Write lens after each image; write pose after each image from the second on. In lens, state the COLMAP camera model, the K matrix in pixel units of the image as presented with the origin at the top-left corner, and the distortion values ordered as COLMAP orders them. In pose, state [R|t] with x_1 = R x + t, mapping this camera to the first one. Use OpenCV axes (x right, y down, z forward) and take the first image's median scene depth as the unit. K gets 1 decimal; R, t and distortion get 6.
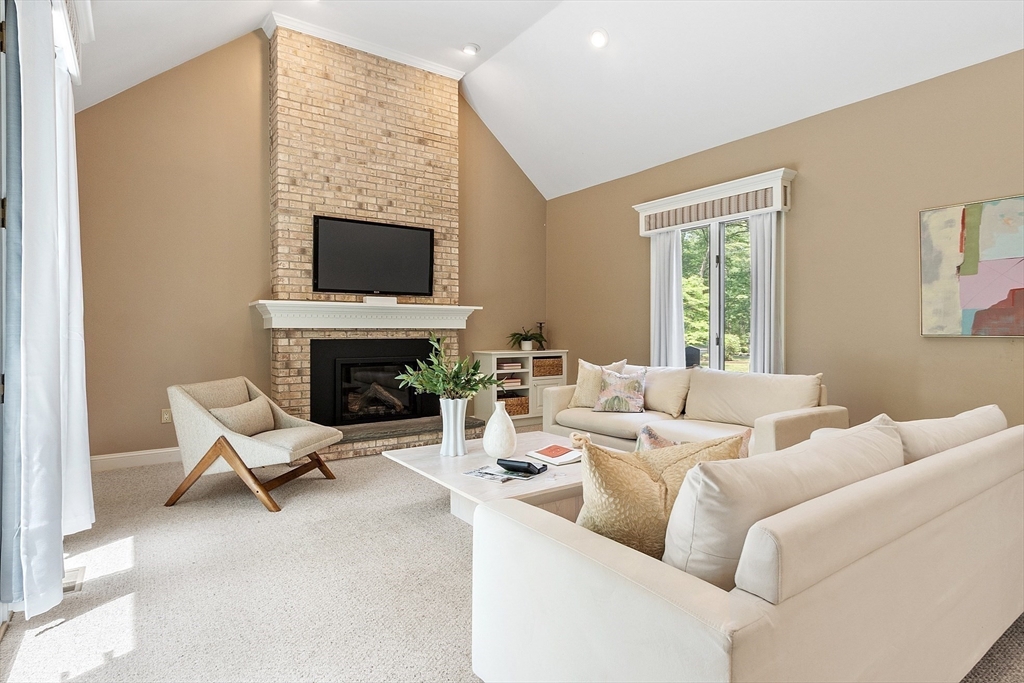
lens RADIAL K [[557.7, 0, 519.0], [0, 557.7, 340.5], [0, 0, 1]] dist [0.000862, -0.001945]
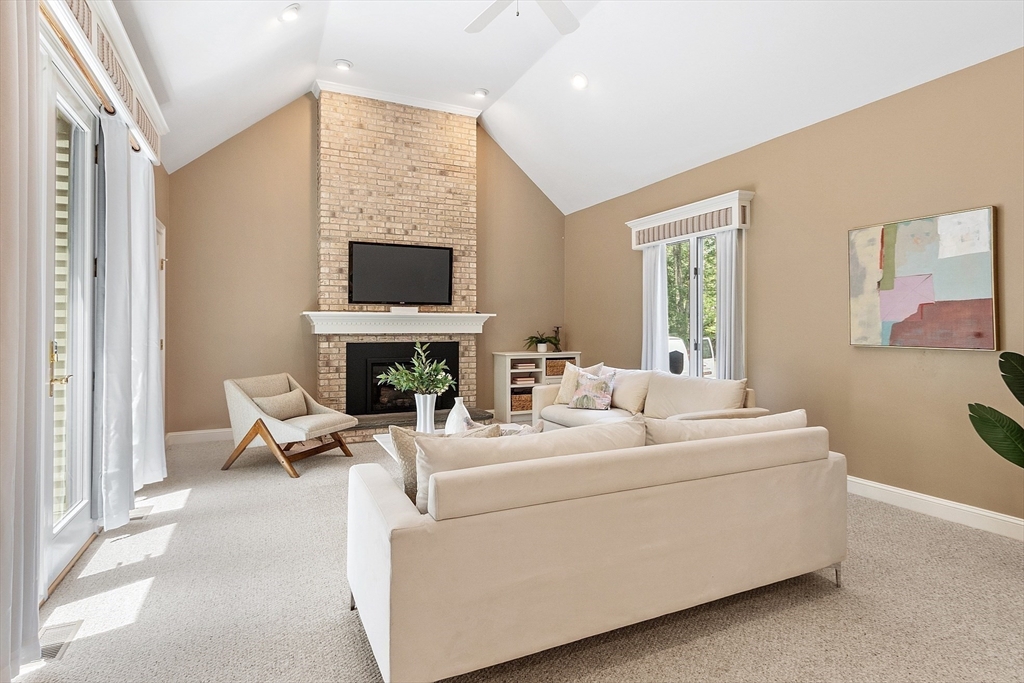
lens RADIAL K [[557.7, 0, 518.0], [0, 557.7, 331.0], [0, 0, 1]] dist [0.000862, -0.001945]
pose [[0.984044, 0.002285, -0.177909, 0.222647], [-0.003853, 0.999957, -0.008473, -0.019821], [0.177882, 0.009023, 0.984010, -0.139213]]
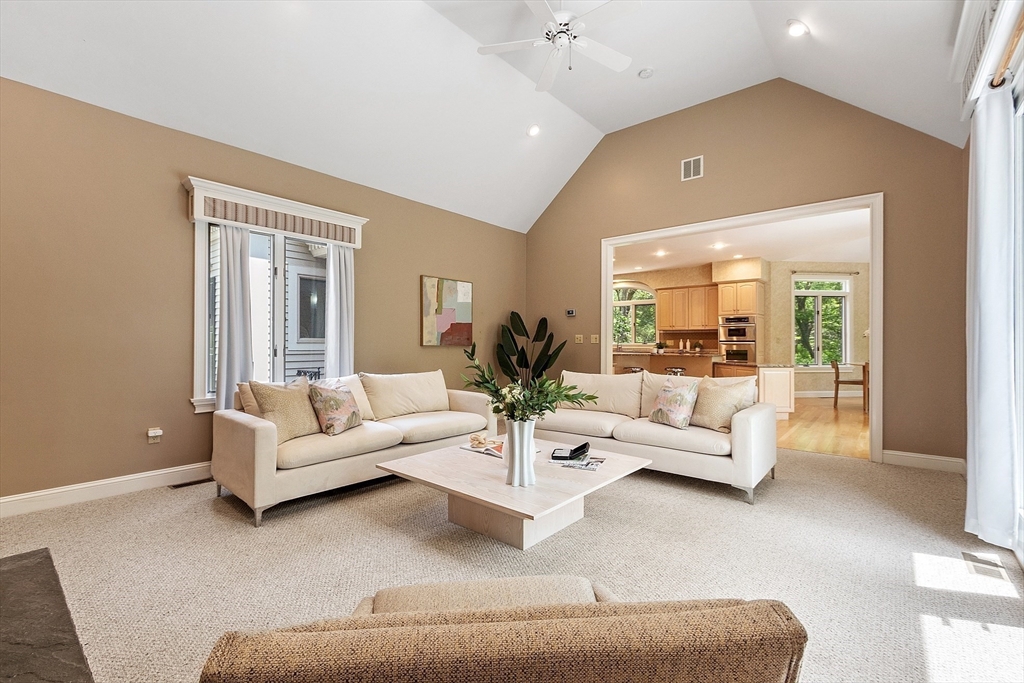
lens RADIAL K [[446.7, 0, 513.6], [0, 446.7, 342.7], [0, 0, 1]] dist [0.005349, 0.000682]
pose [[-0.254122, 0.002631, 0.967169, -0.577823], [0.012713, 0.999919, 0.000620, -0.012225], [-0.967089, 0.012453, -0.254135, 0.857969]]
